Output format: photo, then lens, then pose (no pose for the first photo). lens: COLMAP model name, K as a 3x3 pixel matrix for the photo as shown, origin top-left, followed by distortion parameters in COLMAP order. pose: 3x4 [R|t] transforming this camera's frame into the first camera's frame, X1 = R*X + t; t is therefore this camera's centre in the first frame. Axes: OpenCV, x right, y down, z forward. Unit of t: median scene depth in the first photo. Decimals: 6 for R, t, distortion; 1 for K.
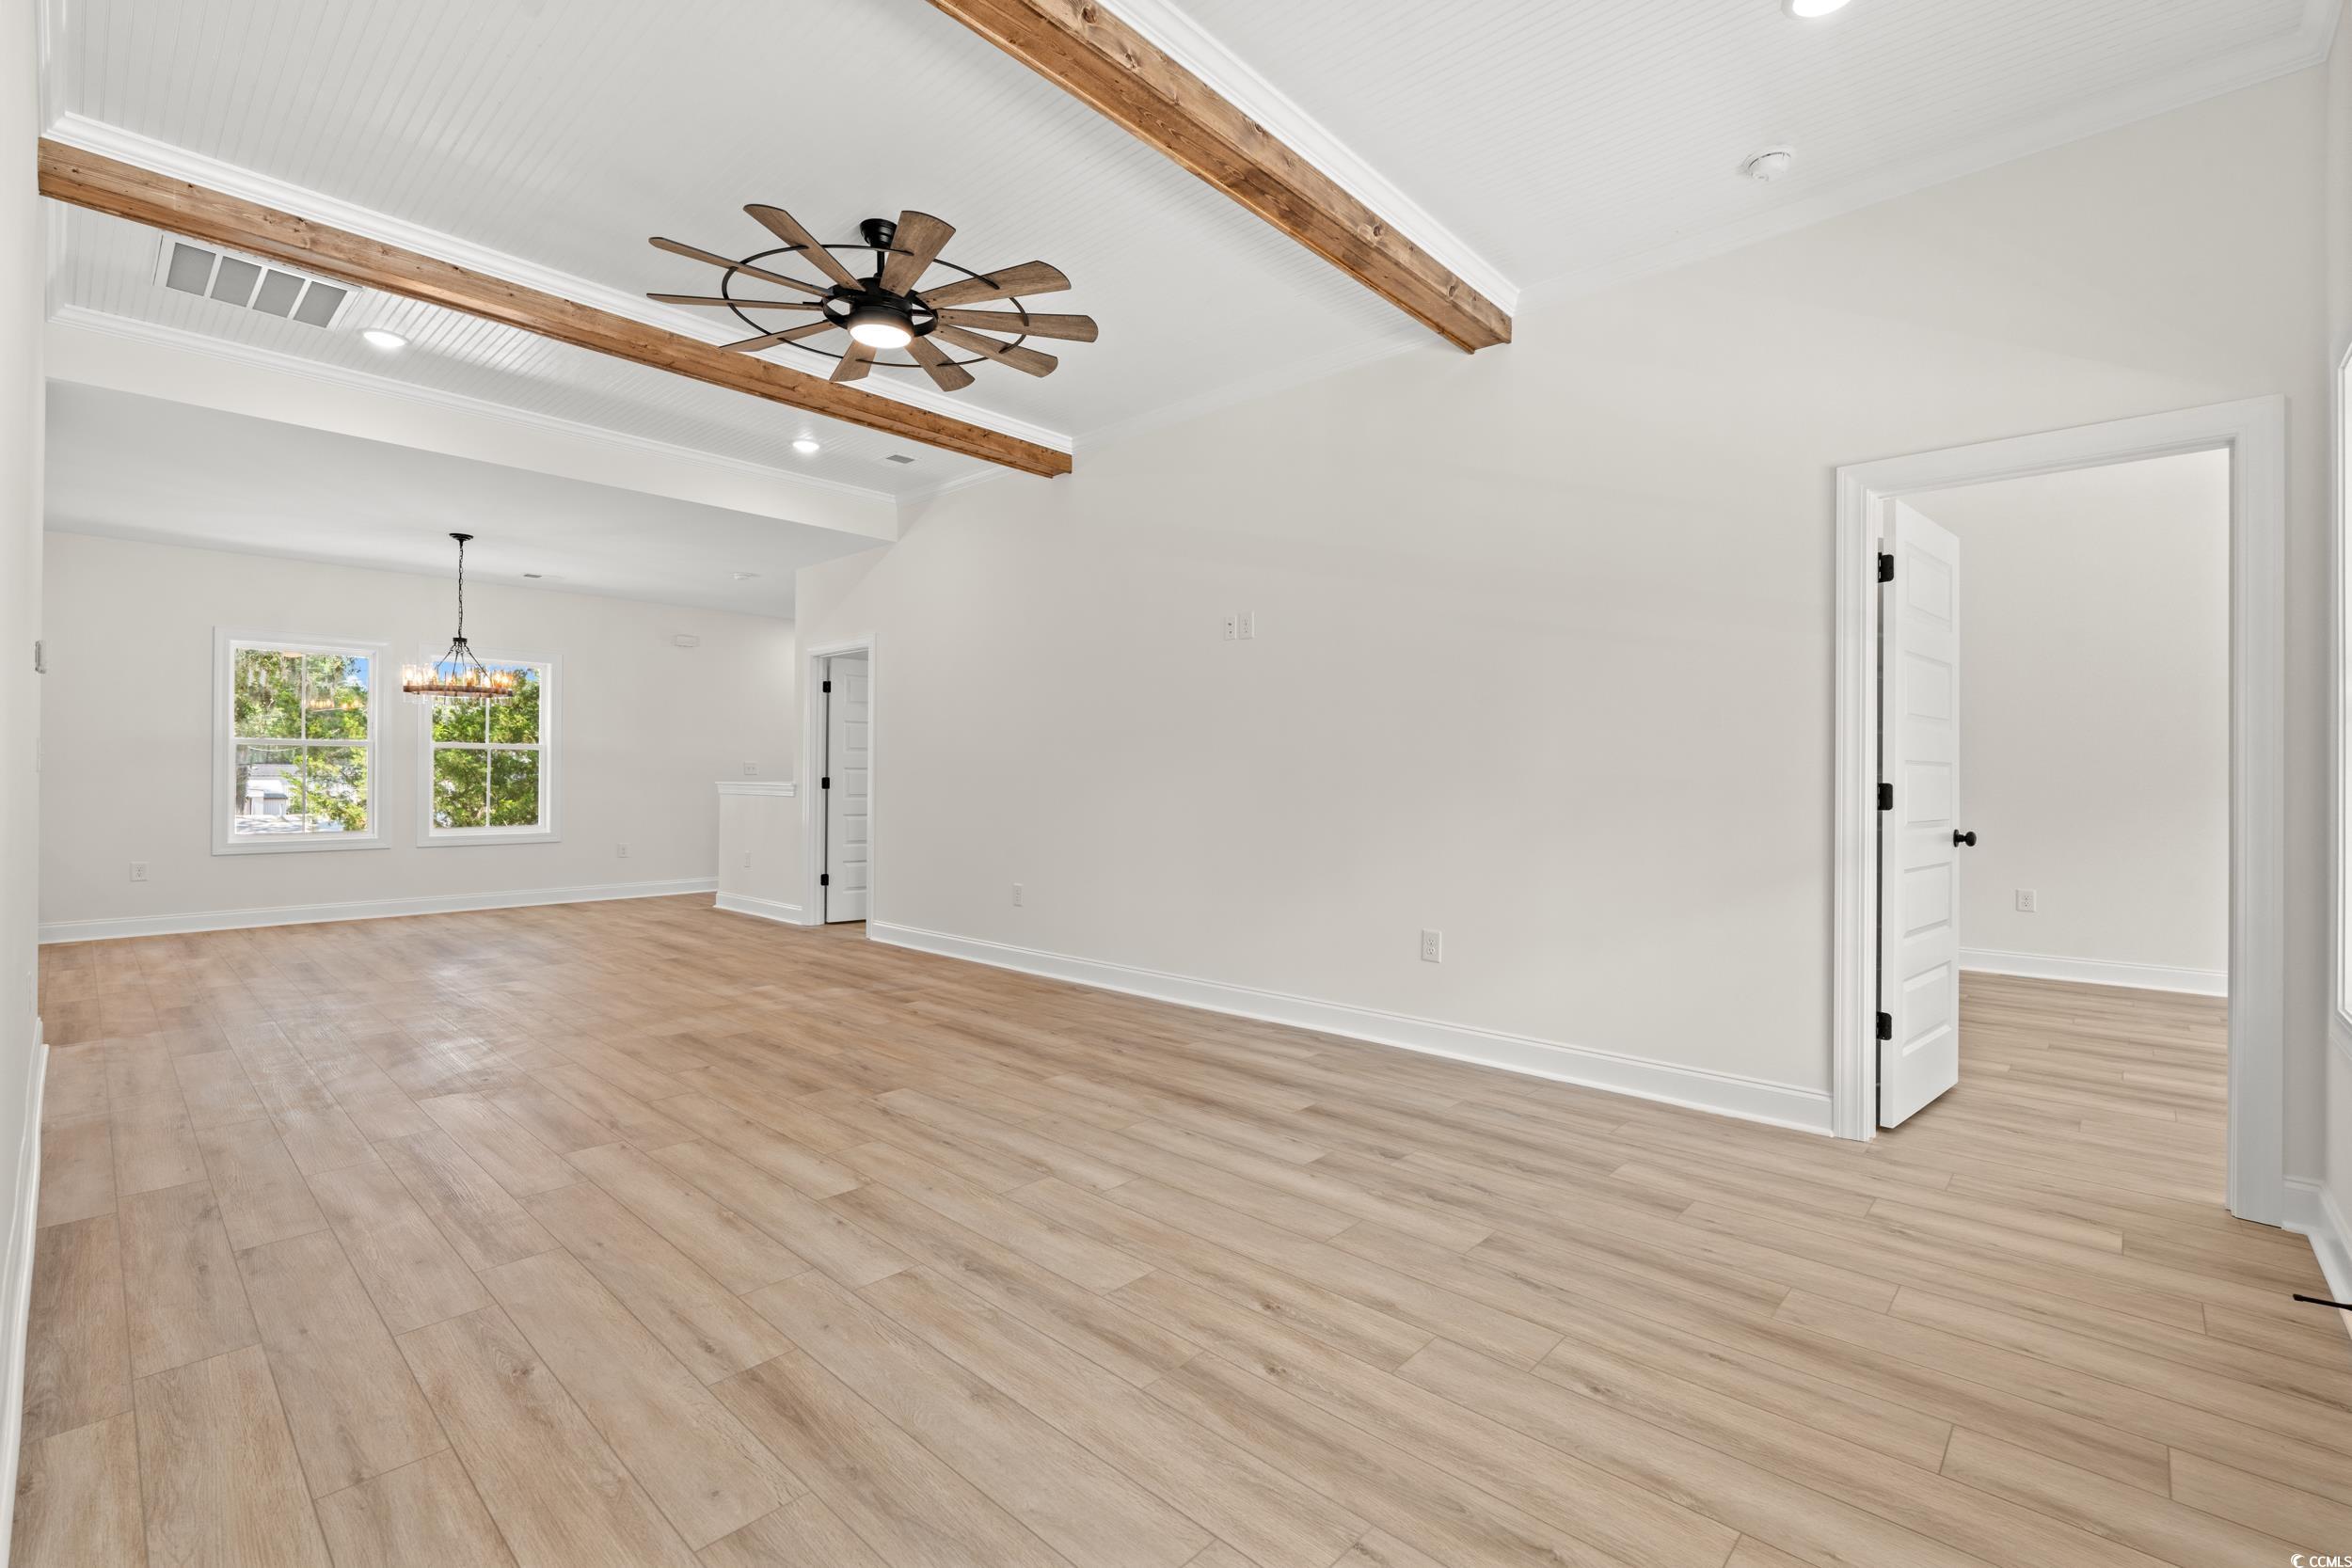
lens RADIAL K [[1034.6, 0, 1176.0], [0, 1034.6, 784.0], [0, 0, 1]] dist [-0.003156, -0.000271]
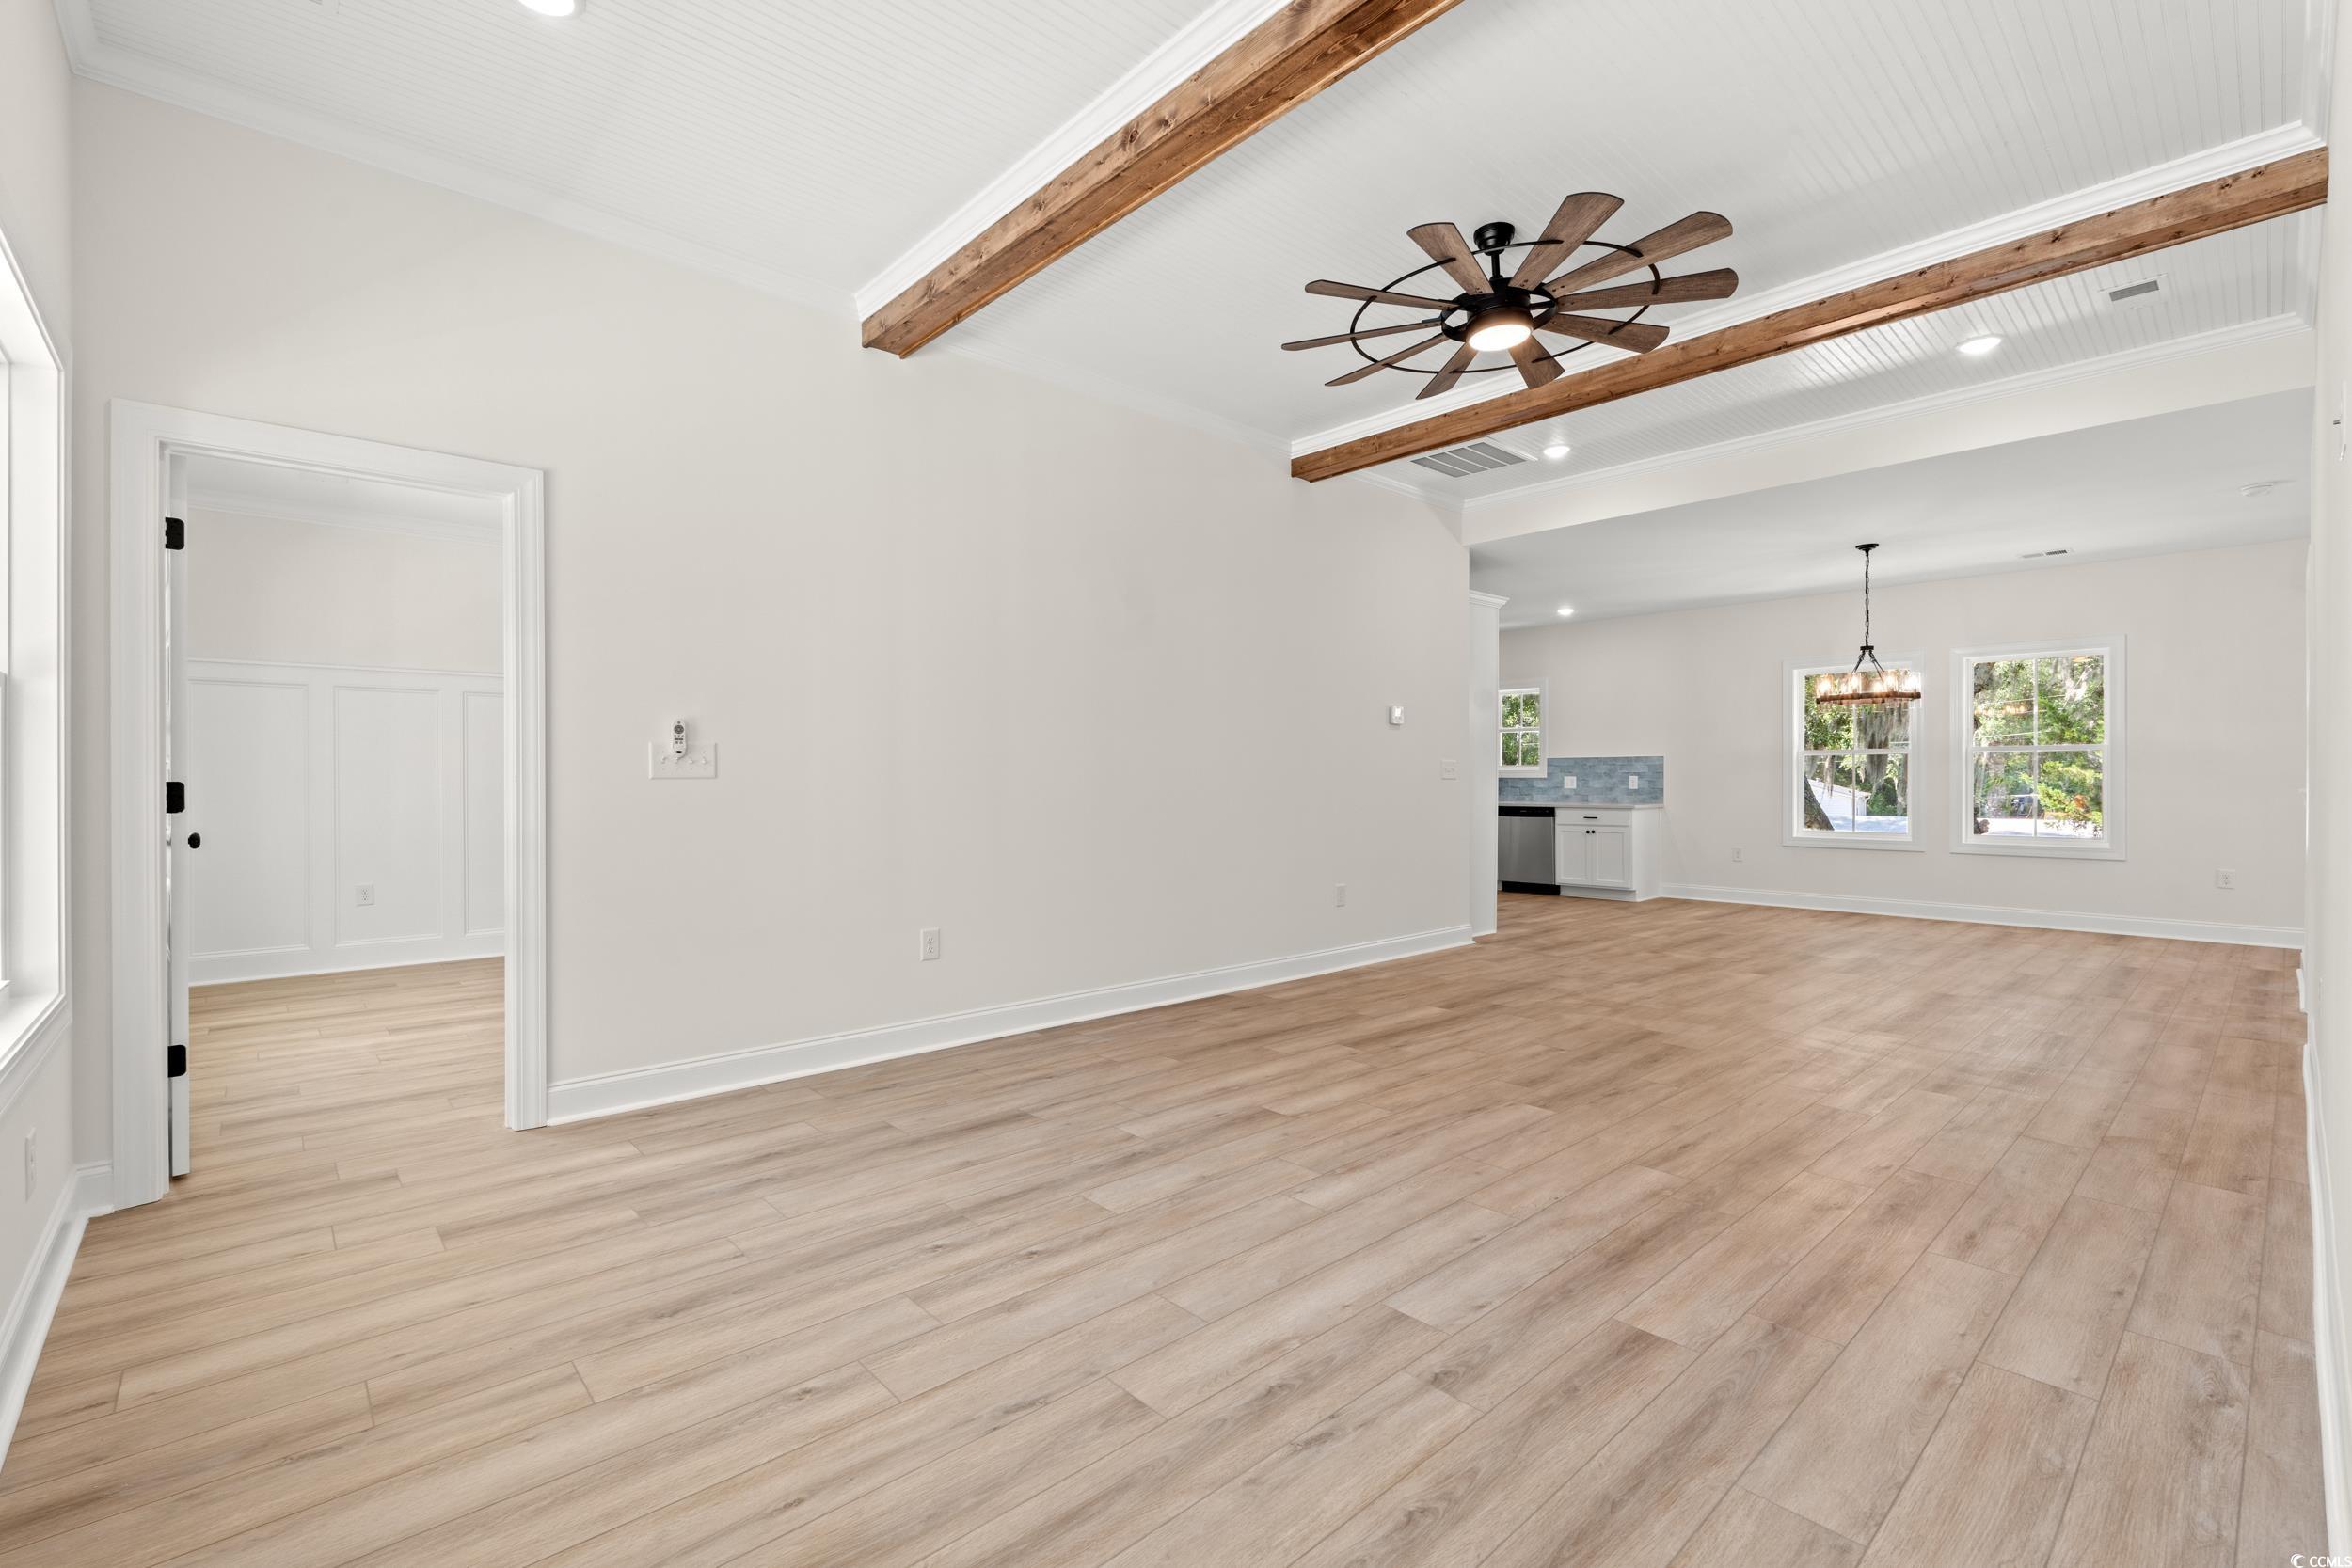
lens RADIAL K [[1019.1, 0, 1155.0], [0, 1019.1, 787.4], [0, 0, 1]] dist [-0.007417, 0.000153]
pose [[-0.093859, 0.000909, -0.995585, 0.888174], [-0.006903, 0.999975, 0.001564, 0.002955], [0.995562, 0.007019, -0.093850, 0.939285]]
